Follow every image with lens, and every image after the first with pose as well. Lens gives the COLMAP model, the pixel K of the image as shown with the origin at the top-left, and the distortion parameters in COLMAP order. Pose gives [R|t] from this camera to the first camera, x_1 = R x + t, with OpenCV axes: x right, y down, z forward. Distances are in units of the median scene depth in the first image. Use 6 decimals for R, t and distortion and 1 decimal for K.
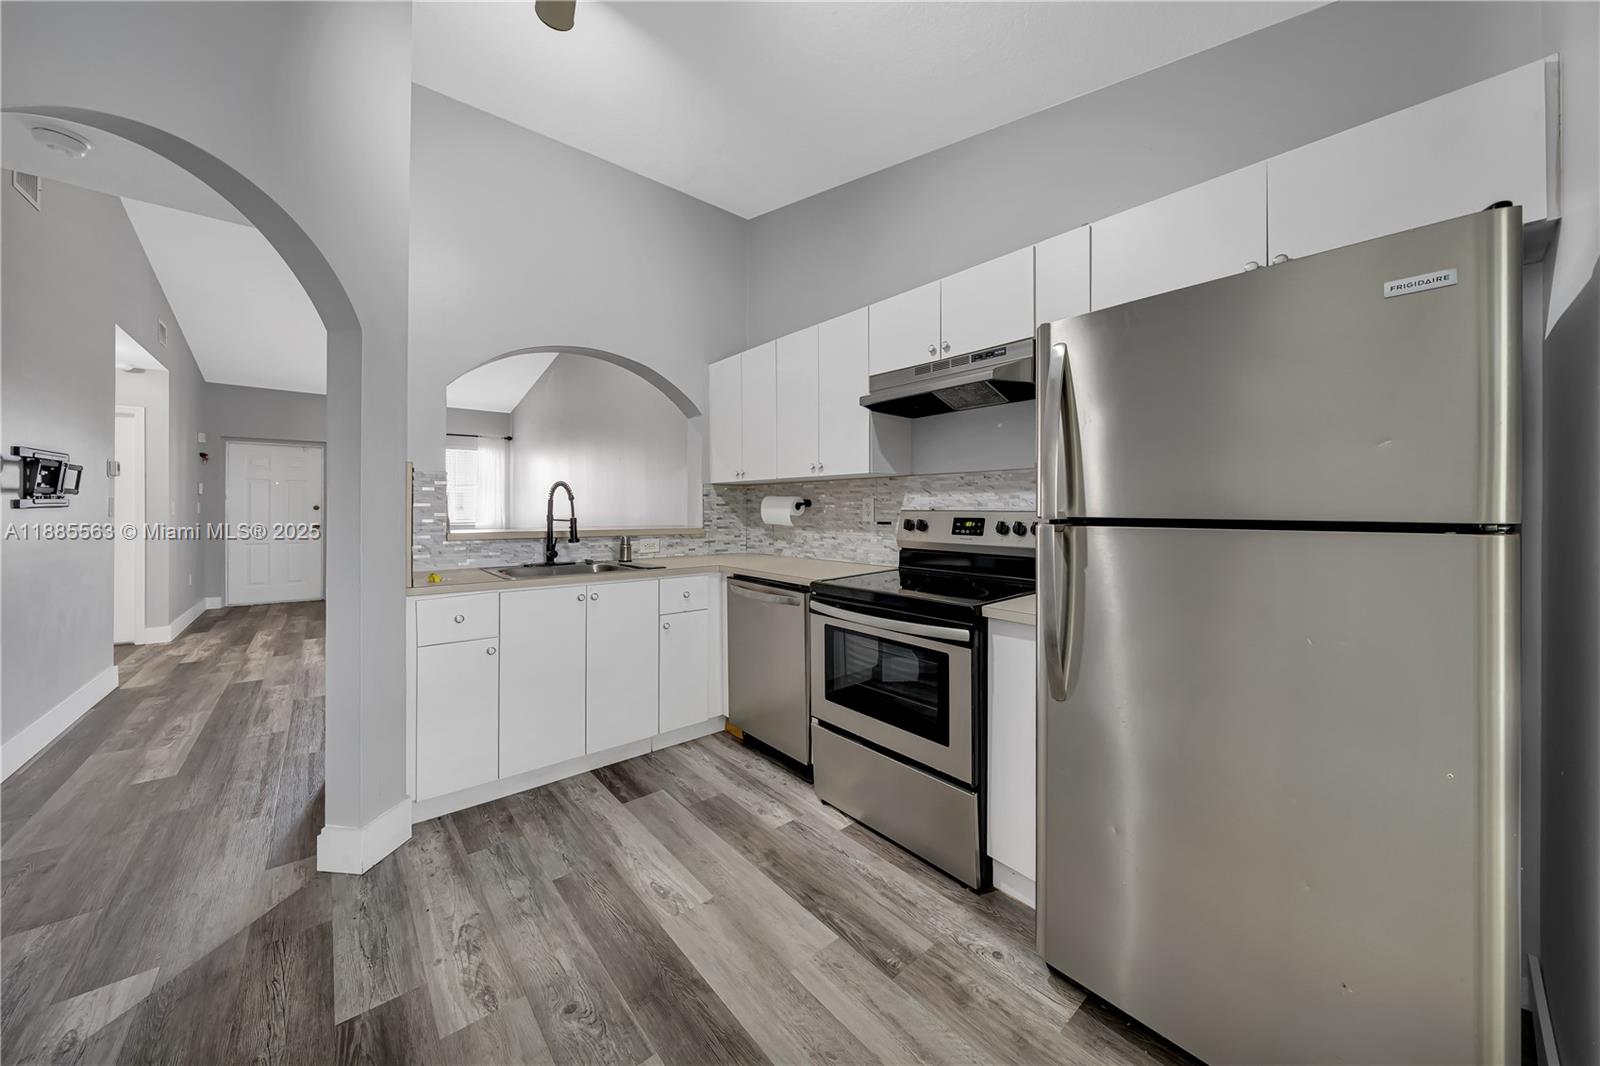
lens RADIAL K [[558.8, 0, 796.7], [0, 558.8, 509.5], [0, 0, 1]] dist [-0.001807, -0.000090]
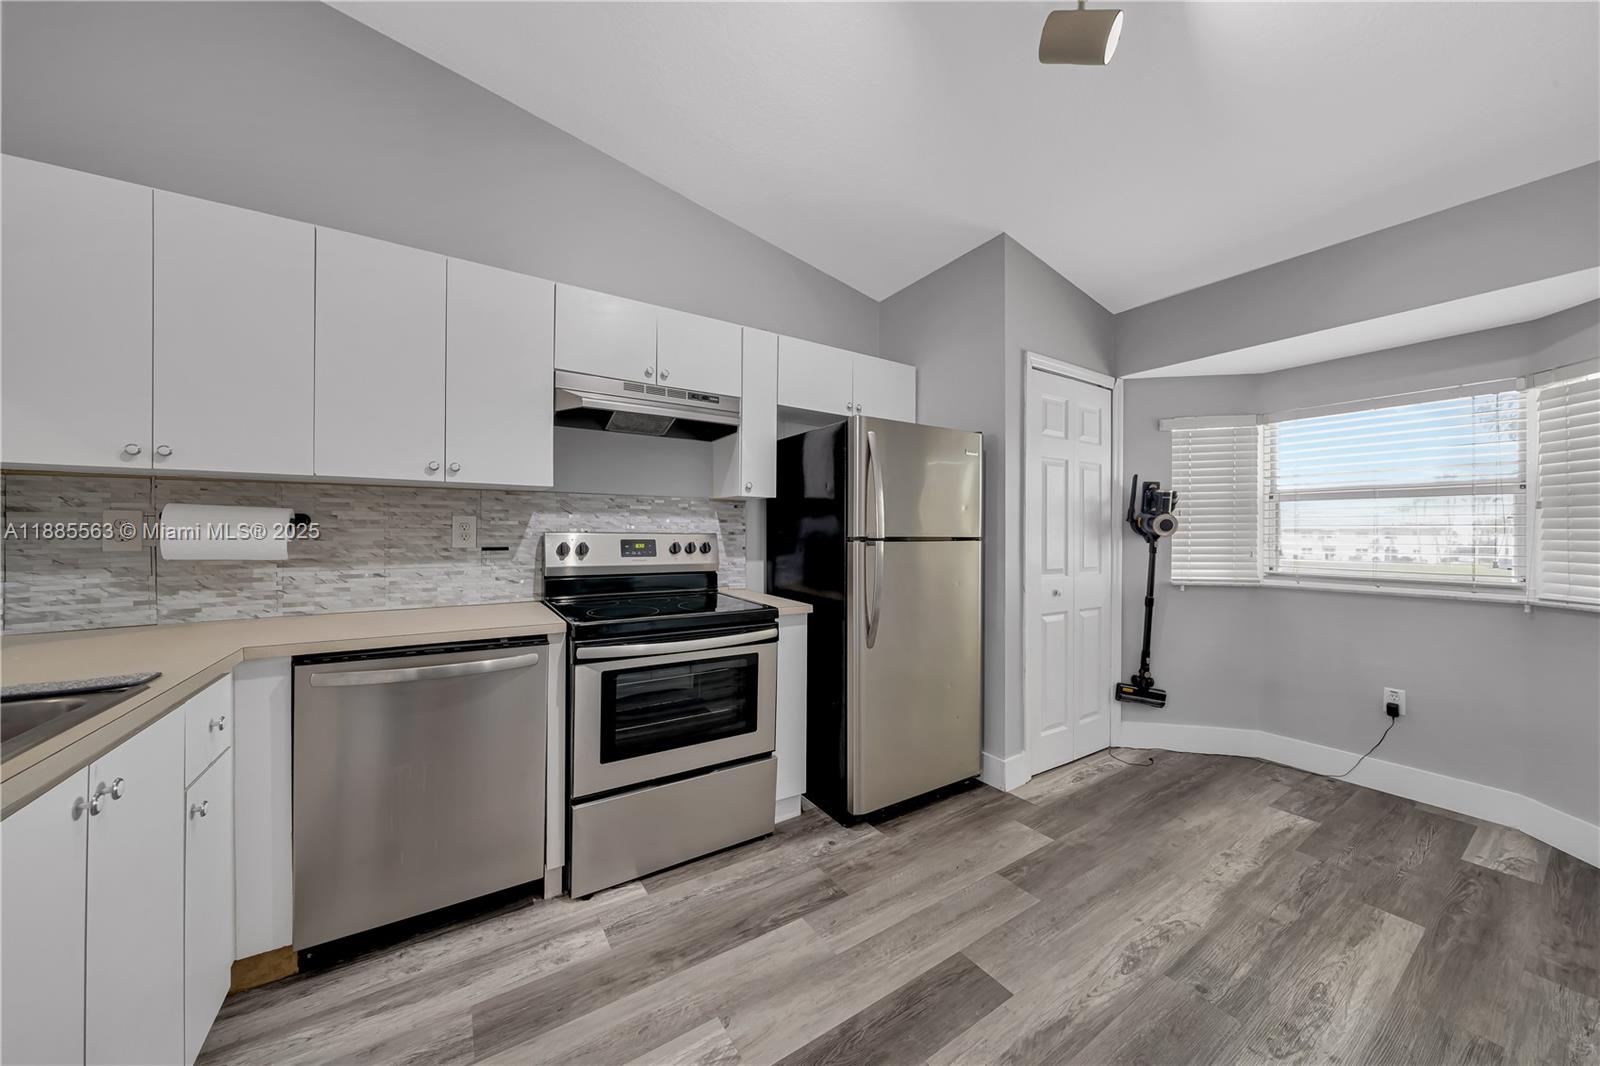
lens RADIAL K [[546.8, 0, 806.0], [0, 546.8, 535.4], [0, 0, 1]] dist [-0.005187, -0.000094]
pose [[0.119997, -0.004326, 0.992765, -0.720968], [-0.001205, 0.999989, 0.004503, 0.002091], [-0.992774, -0.001736, 0.119990, 0.625993]]
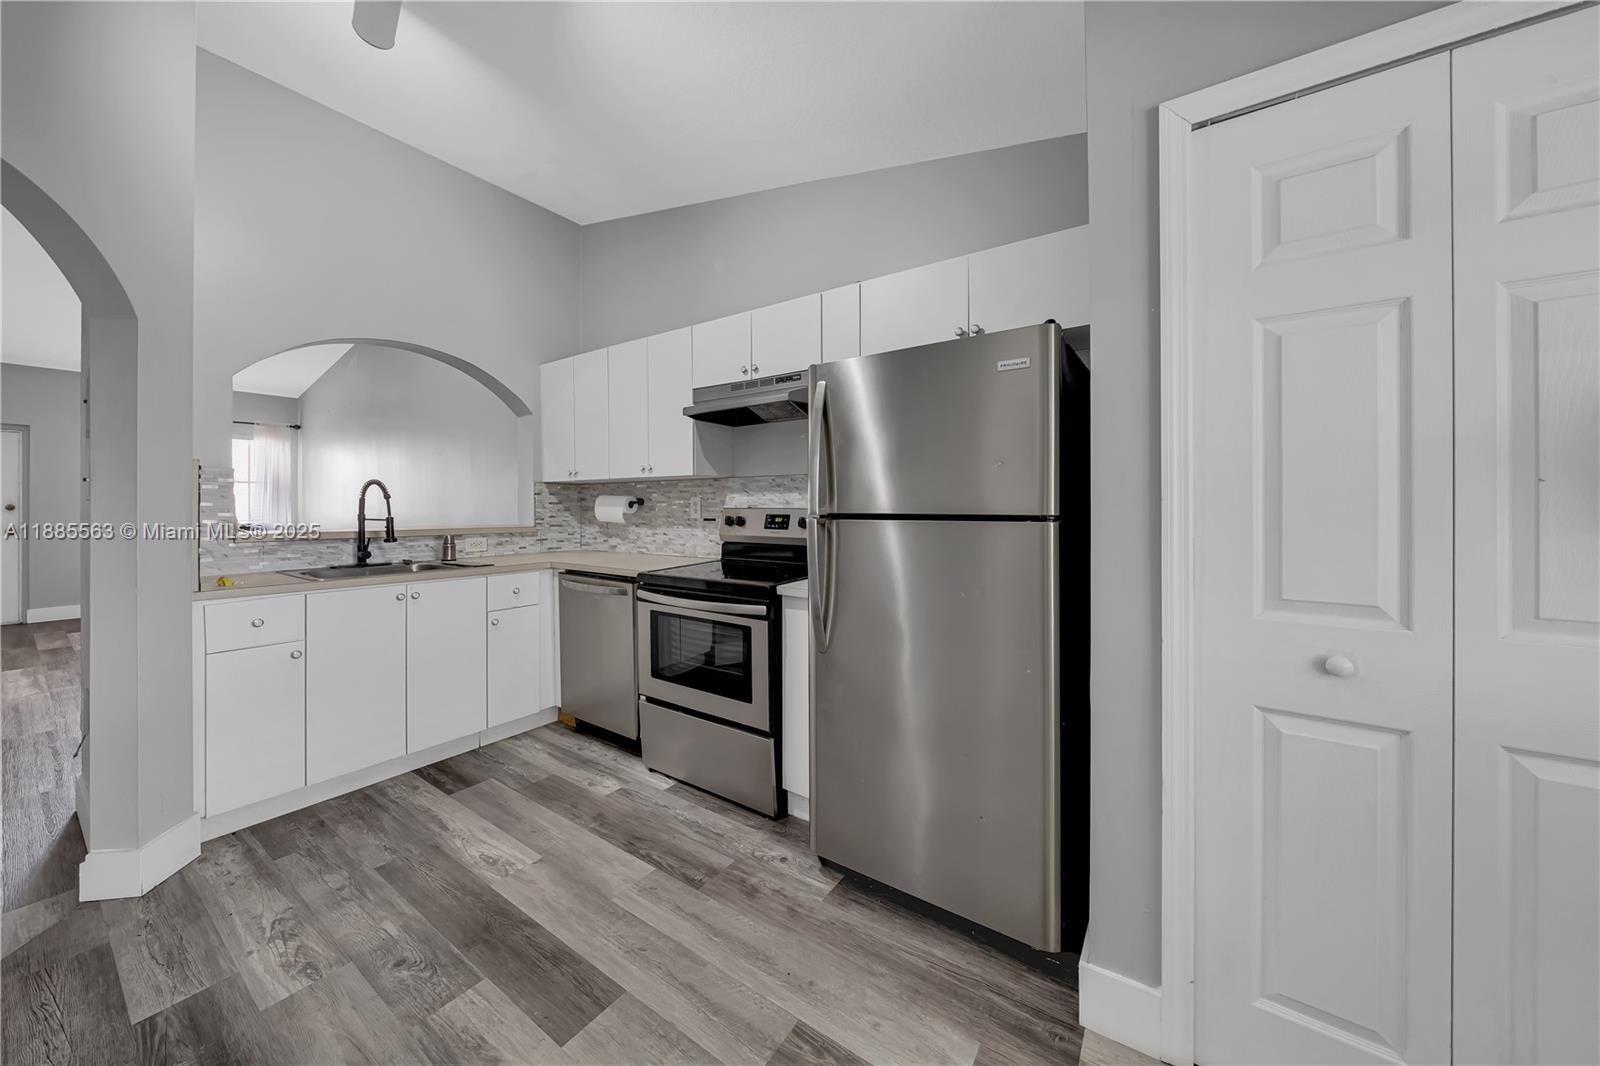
lens RADIAL K [[559.9, 0, 792.4], [0, 559.9, 509.4], [0, 0, 1]] dist [-0.004776, 0.000254]
pose [[0.966836, -0.004191, 0.255365, 0.041025], [0.003138, 0.999985, 0.004528, -0.000864], [-0.255380, -0.003576, 0.966834, -0.158602]]
